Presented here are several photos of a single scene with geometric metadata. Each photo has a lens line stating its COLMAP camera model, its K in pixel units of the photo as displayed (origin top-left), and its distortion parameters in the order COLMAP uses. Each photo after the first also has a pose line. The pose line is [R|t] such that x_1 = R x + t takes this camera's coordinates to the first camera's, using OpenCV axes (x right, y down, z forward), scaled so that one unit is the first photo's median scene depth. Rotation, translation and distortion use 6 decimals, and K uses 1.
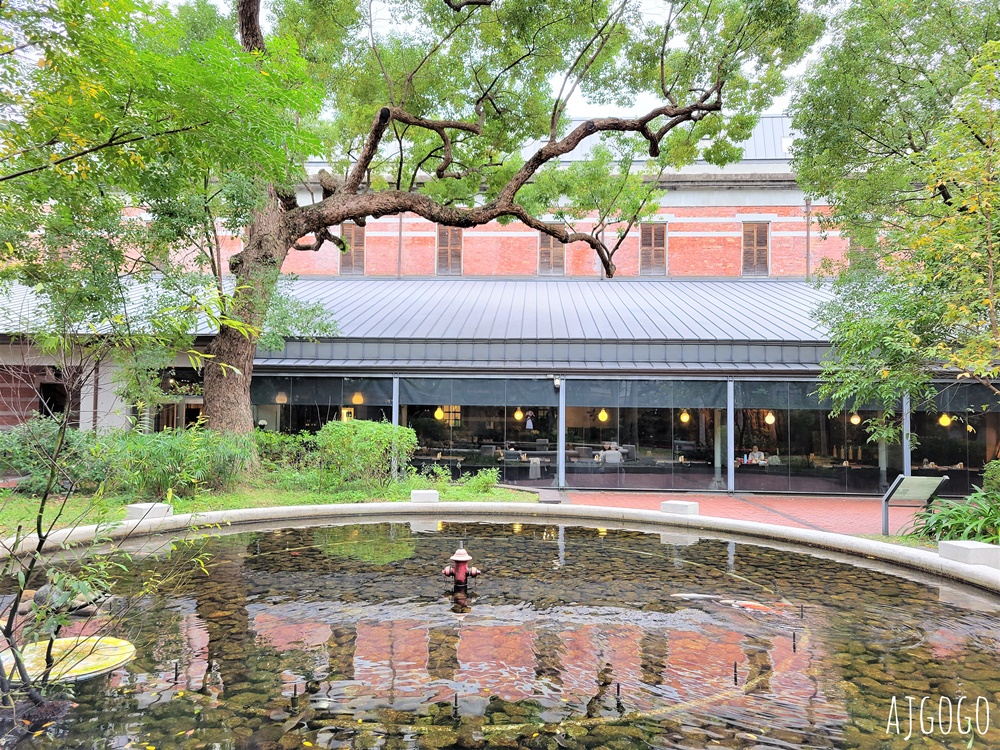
lens RADIAL K [[737.2, 0, 500.0], [0, 737.2, 375.0], [0, 0, 1]] dist [0.039165, -0.002338]
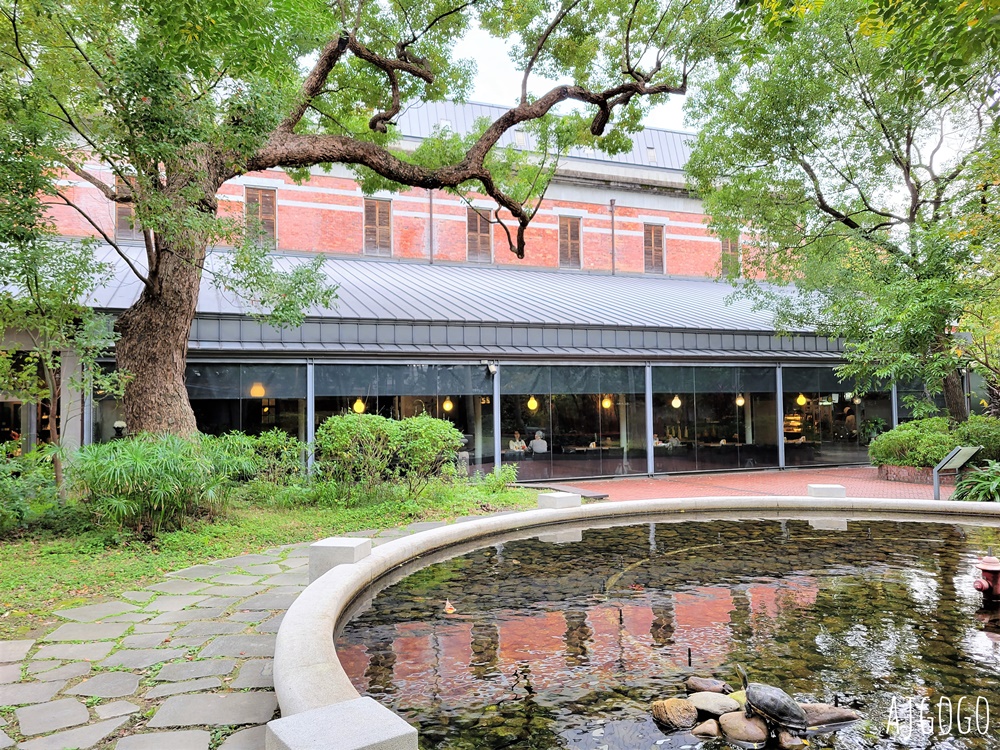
lens RADIAL K [[737.2, 0, 500.0], [0, 737.2, 375.0], [0, 0, 1]] dist [0.039165, -0.002338]
pose [[0.908872, -0.008655, 0.416985, -0.278318], [0.004546, 0.999931, 0.010846, 0.007411], [-0.417051, -0.007962, 0.908848, 0.148766]]
